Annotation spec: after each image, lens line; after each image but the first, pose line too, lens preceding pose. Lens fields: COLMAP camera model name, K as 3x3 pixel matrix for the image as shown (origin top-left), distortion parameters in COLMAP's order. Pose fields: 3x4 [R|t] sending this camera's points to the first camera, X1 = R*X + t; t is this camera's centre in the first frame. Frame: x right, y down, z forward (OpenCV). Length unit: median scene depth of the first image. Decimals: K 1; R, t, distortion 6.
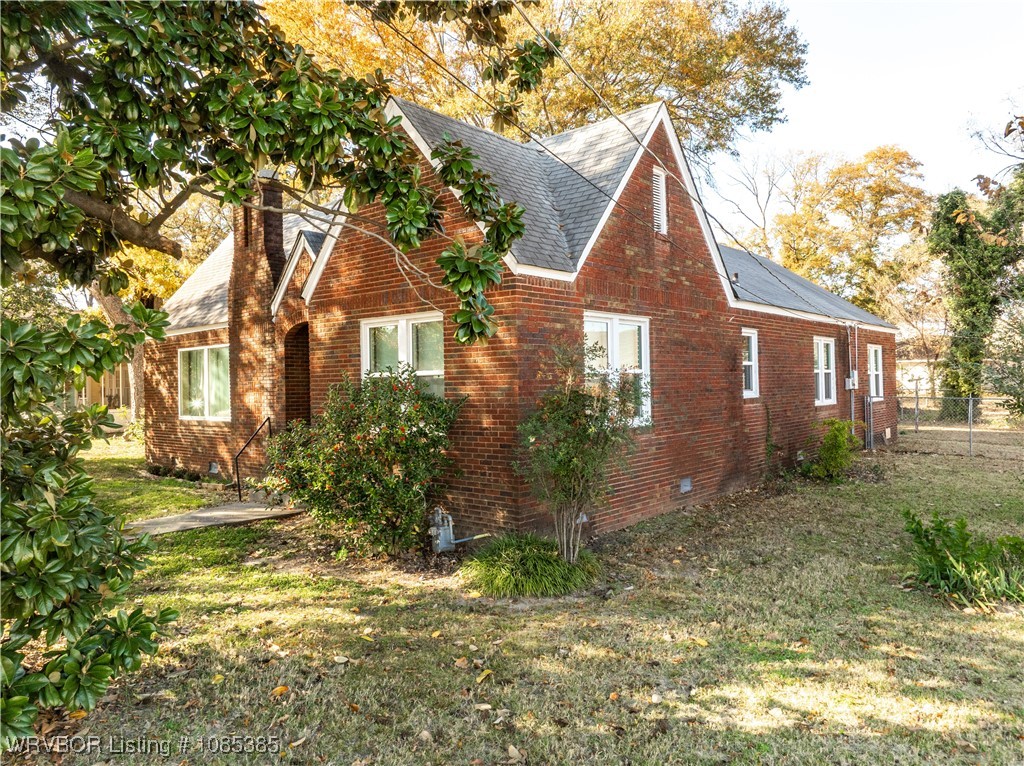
lens RADIAL K [[721.3, 0, 512.8], [0, 721.3, 382.3], [0, 0, 1]] dist [-0.038818, 0.003157]
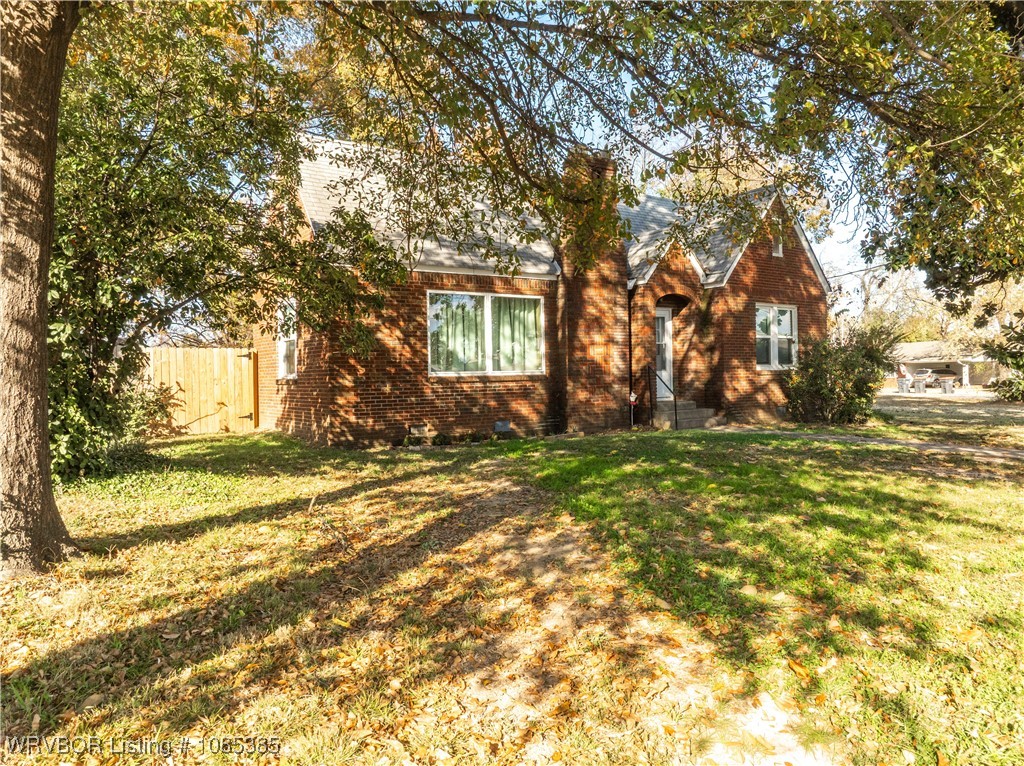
lens RADIAL K [[721.3, 0, 511.9], [0, 721.3, 380.4], [0, 0, 1]] dist [-0.038818, 0.003157]
pose [[0.274061, 0.009489, 0.961665, -1.307916], [0.011149, 0.999853, -0.013043, 0.072389], [-0.961648, 0.014296, 0.273915, 0.730938]]
